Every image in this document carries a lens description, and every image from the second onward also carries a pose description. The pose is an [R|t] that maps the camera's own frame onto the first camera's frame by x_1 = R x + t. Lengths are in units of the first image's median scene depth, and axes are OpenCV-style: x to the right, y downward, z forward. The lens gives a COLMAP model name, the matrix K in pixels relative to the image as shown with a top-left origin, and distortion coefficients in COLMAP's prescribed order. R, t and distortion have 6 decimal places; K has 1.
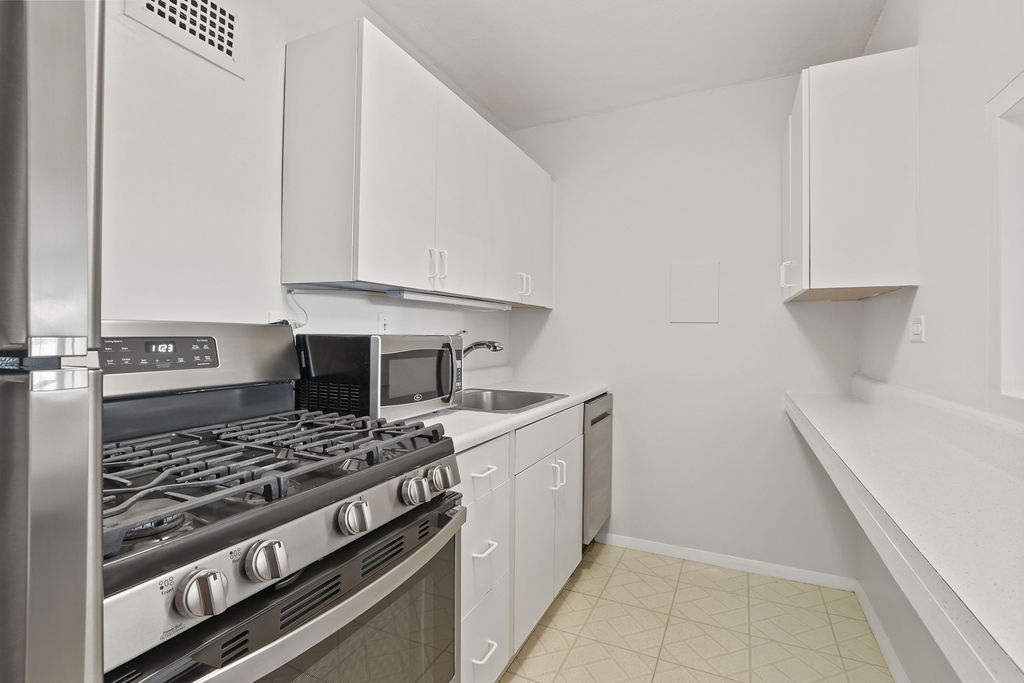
lens RADIAL K [[474.0, 0, 509.9], [0, 474.0, 334.3], [0, 0, 1]] dist [-0.015274, 0.001262]
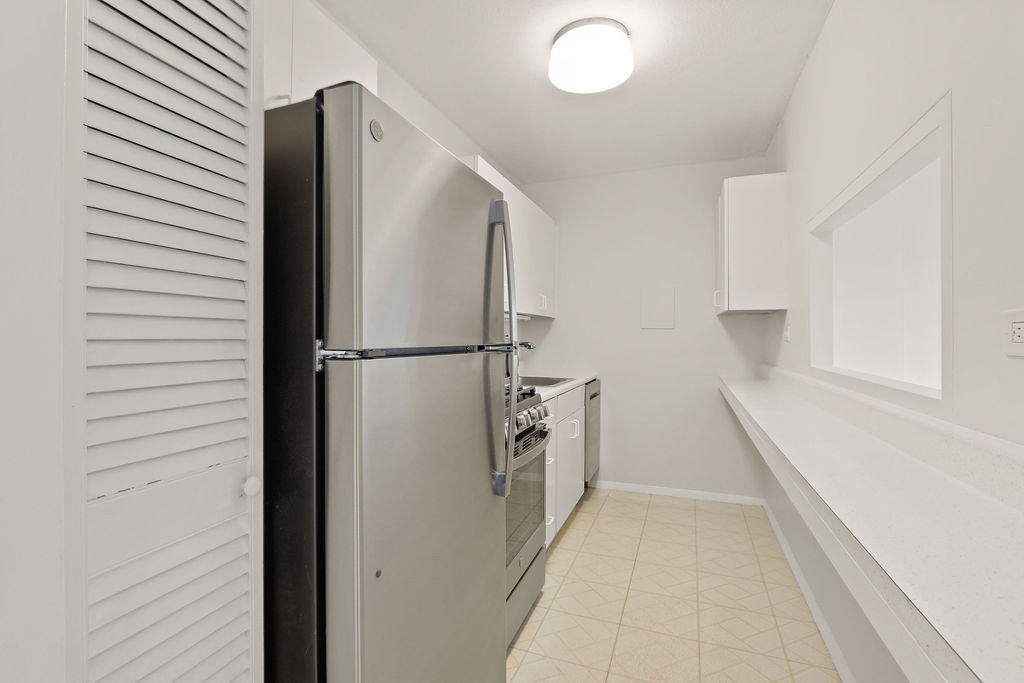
lens RADIAL K [[463.0, 0, 510.8], [0, 463.0, 334.6], [0, 0, 1]] dist [-0.002753, -0.000057]
pose [[0.996069, -0.002875, 0.088530, -0.201972], [0.003112, 0.999992, -0.002547, -0.005301], [-0.088522, 0.002813, 0.996070, -0.408786]]
